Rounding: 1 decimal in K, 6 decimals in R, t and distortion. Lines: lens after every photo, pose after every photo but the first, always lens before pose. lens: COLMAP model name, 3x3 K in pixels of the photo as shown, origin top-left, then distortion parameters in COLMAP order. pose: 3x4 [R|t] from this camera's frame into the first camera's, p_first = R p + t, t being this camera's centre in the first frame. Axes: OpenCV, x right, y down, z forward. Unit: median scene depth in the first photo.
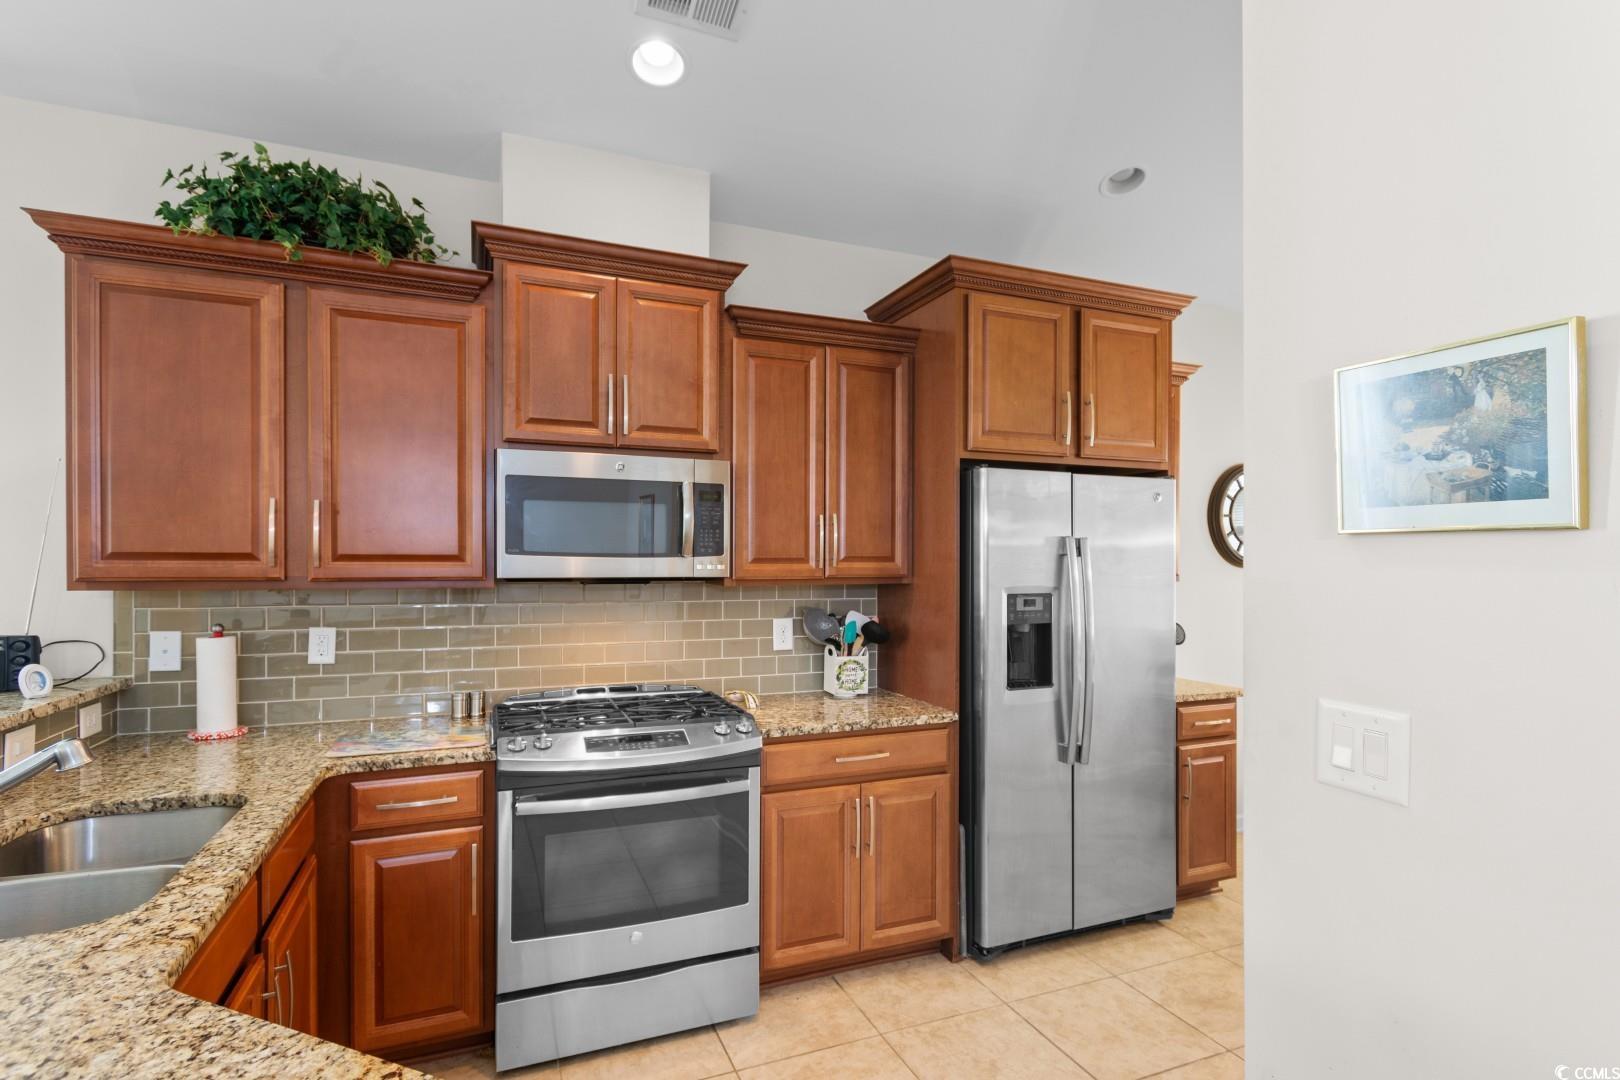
lens RADIAL K [[791.4, 0, 813.6], [0, 791.4, 567.3], [0, 0, 1]] dist [0.006692, -0.004321]
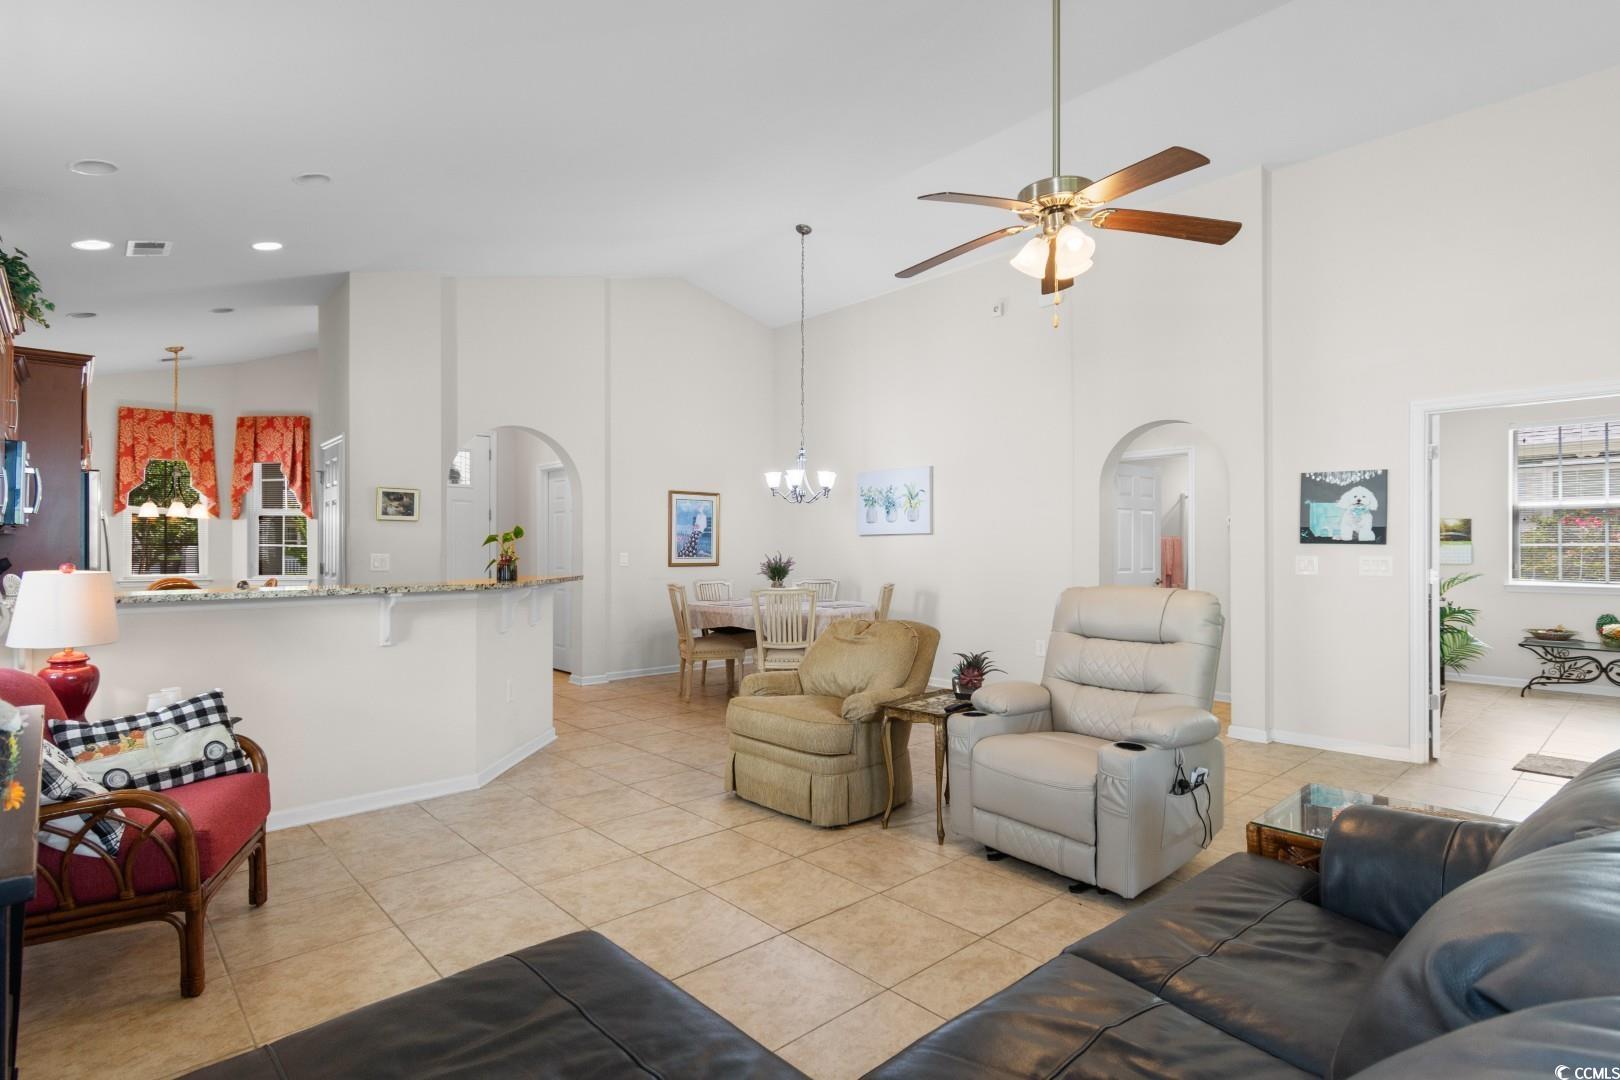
lens RADIAL K [[807.9, 0, 789.1], [0, 807.9, 535.5], [0, 0, 1]] dist [0.009409, -0.003832]
pose [[-0.319263, 0.011098, 0.947601, -2.095006], [0.002370, 0.999938, -0.010913, 0.049626], [-0.947663, -0.001239, -0.319269, 0.069351]]
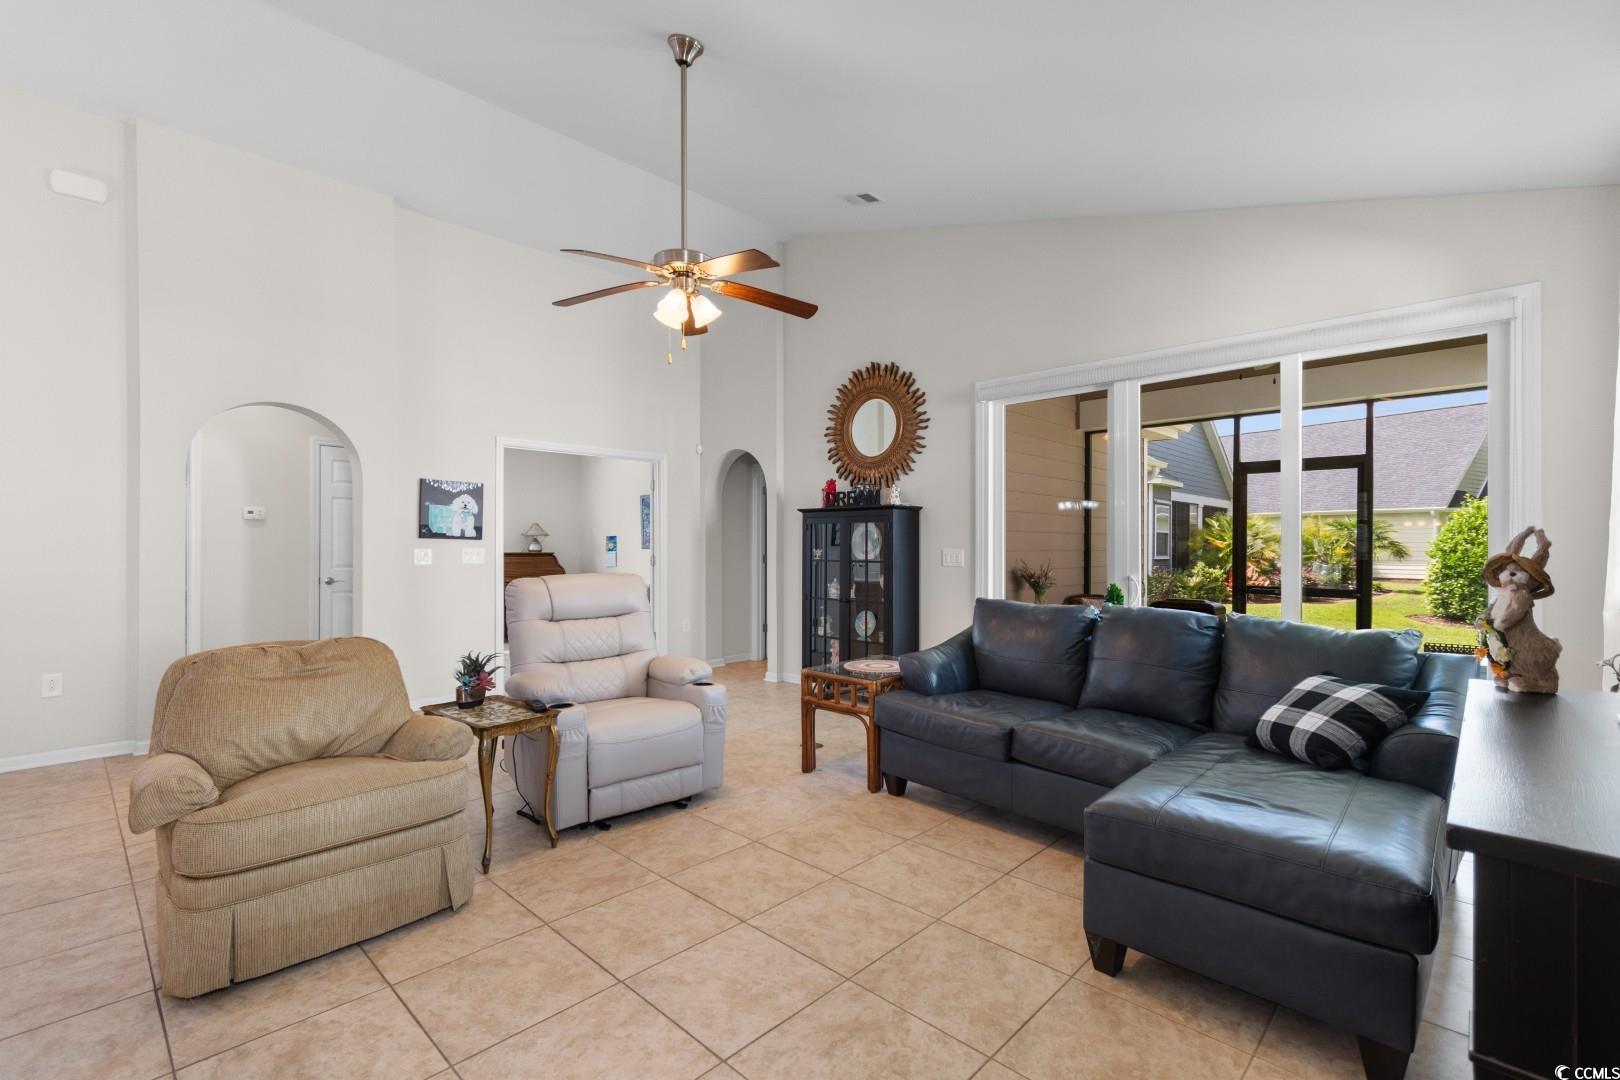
lens RADIAL K [[729.9, 0, 824.1], [0, 729.9, 538.8], [0, 0, 1]] dist [0.005151, -0.000398]
pose [[-0.912752, -0.009918, -0.408394, -0.959908], [-0.007852, 0.999946, -0.006736, 0.056114], [0.408439, -0.002942, -0.912781, 0.583222]]
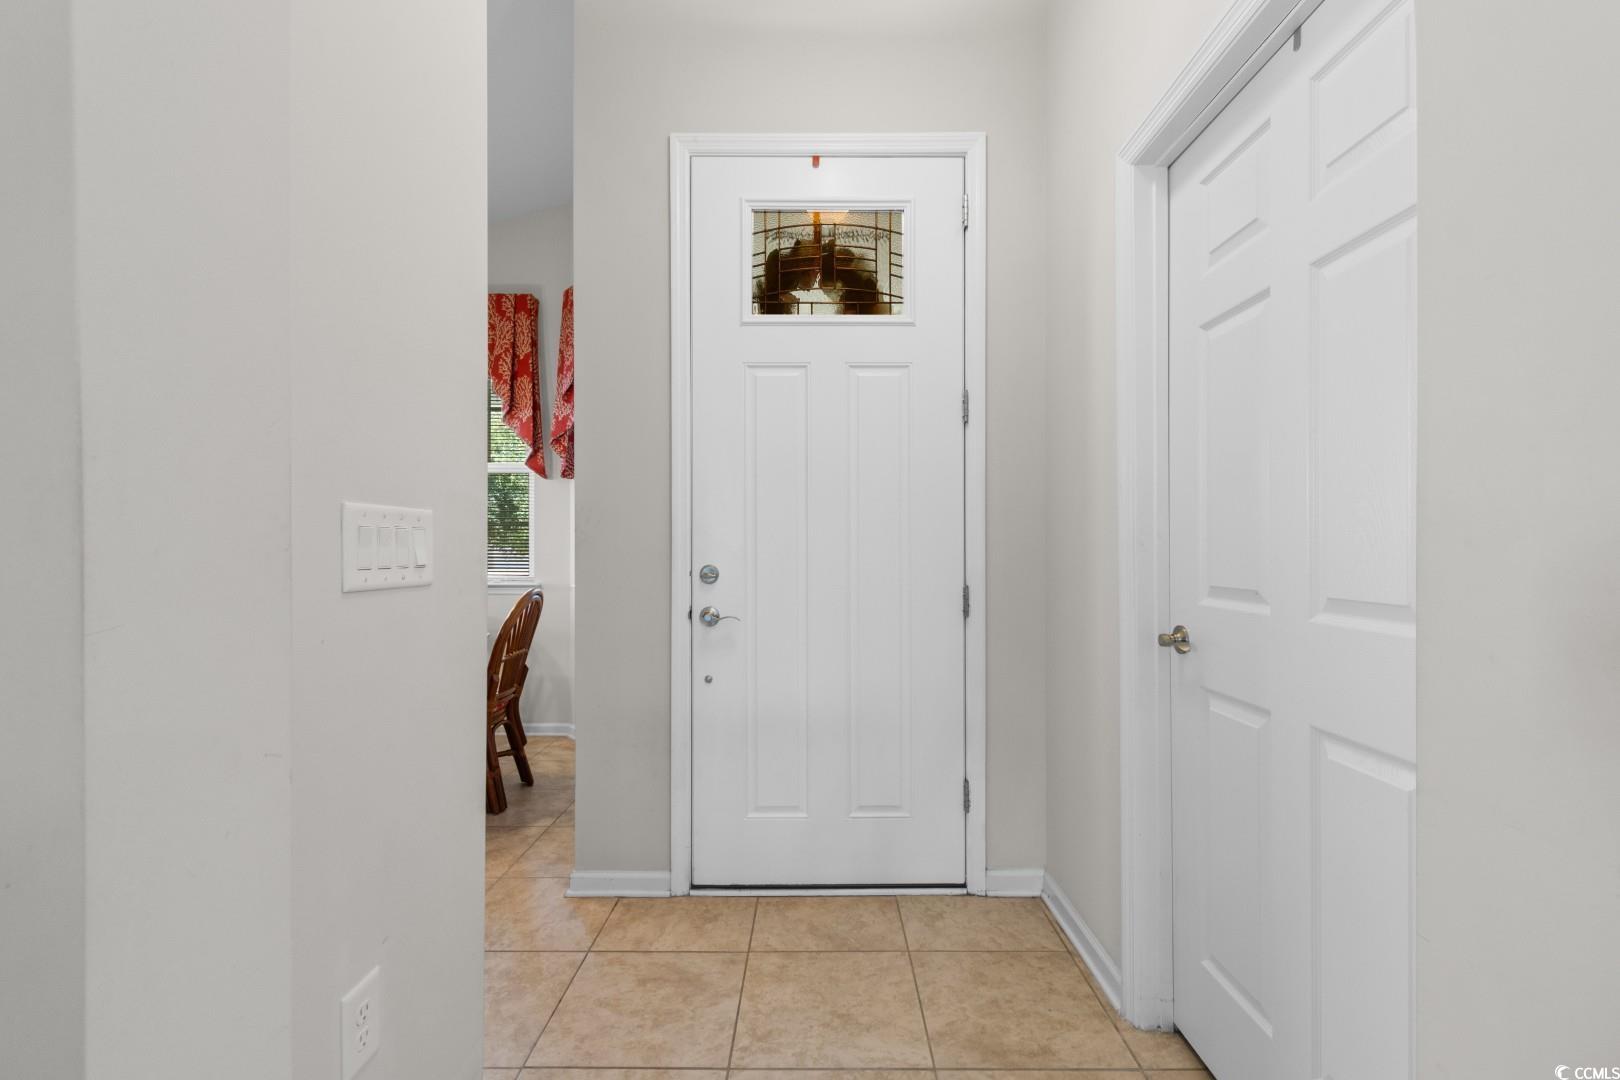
lens RADIAL K [[729.9, 0, 816.8], [0, 729.9, 546.8], [0, 0, 1]] dist [0.005151, -0.000398]
pose [[0.389373, -0.002956, 0.921075, 0.332837], [0.008774, 0.999961, -0.000499, 0.098458], [-0.921038, 0.008276, 0.389384, 0.004205]]
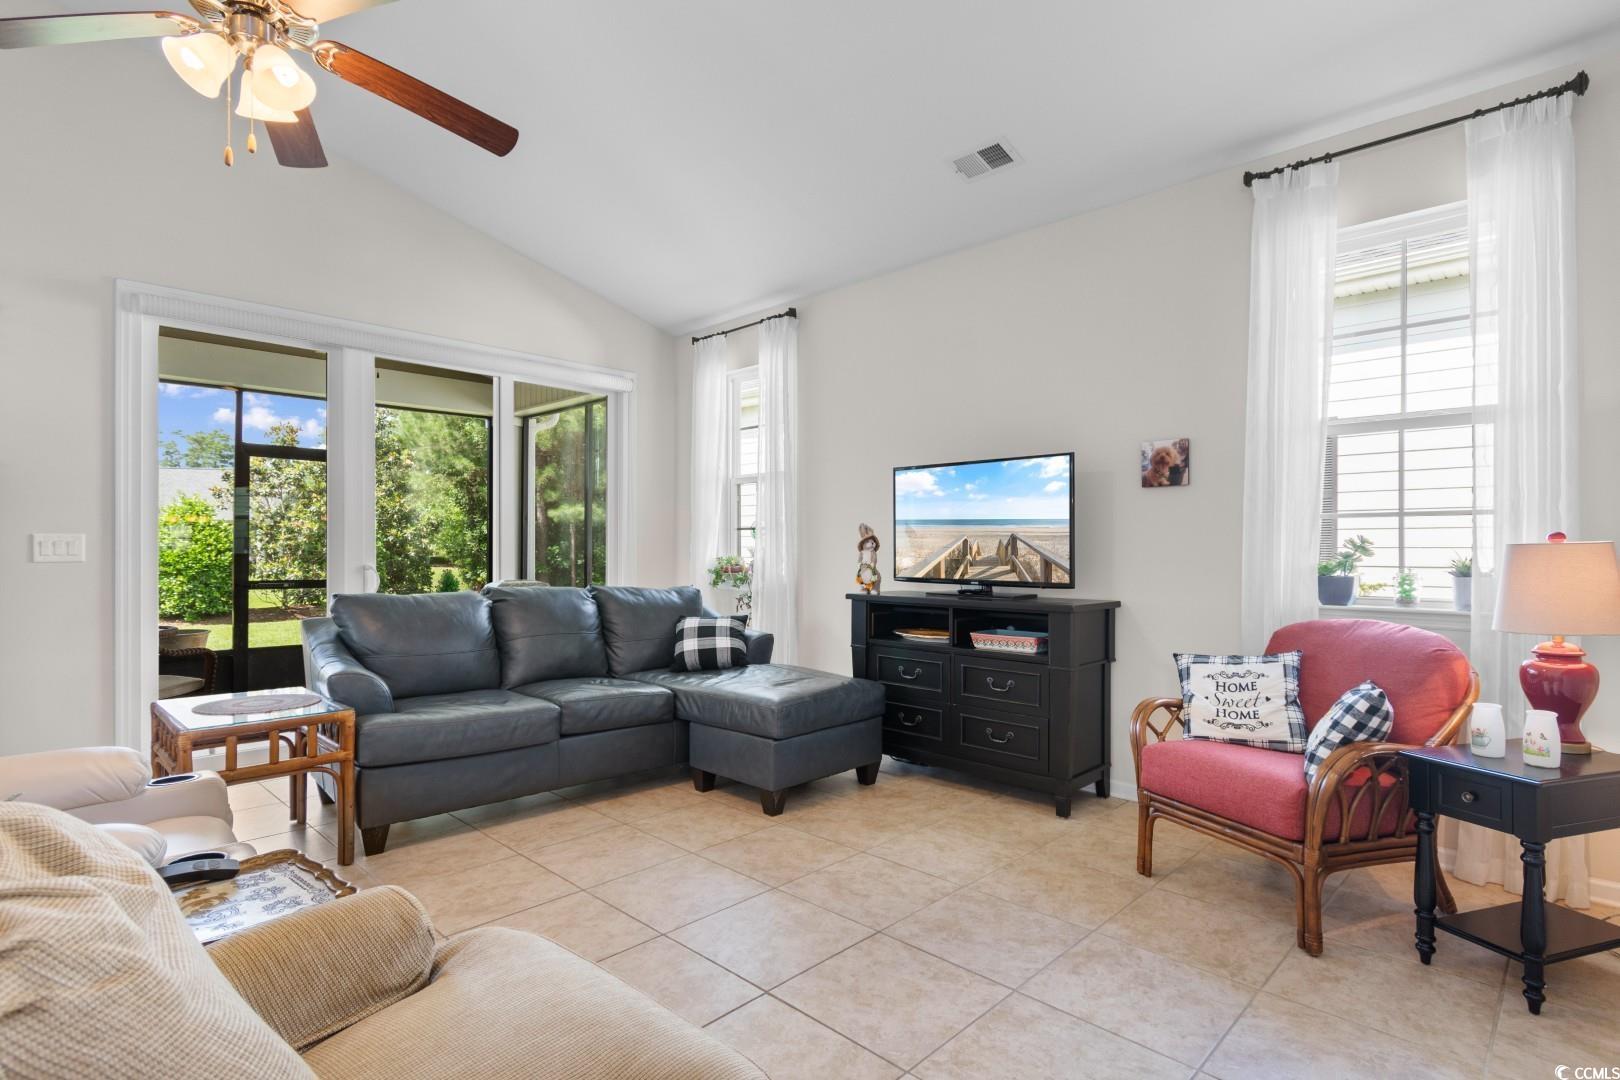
lens RADIAL K [[807.9, 0, 816.4], [0, 807.9, 546.6], [0, 0, 1]] dist [0.009409, -0.003832]
pose [[0.402902, -0.005783, -0.915225, -0.388625], [-0.002276, 0.999971, -0.007320, 0.092903], [0.915240, 0.005033, 0.402877, -0.412103]]
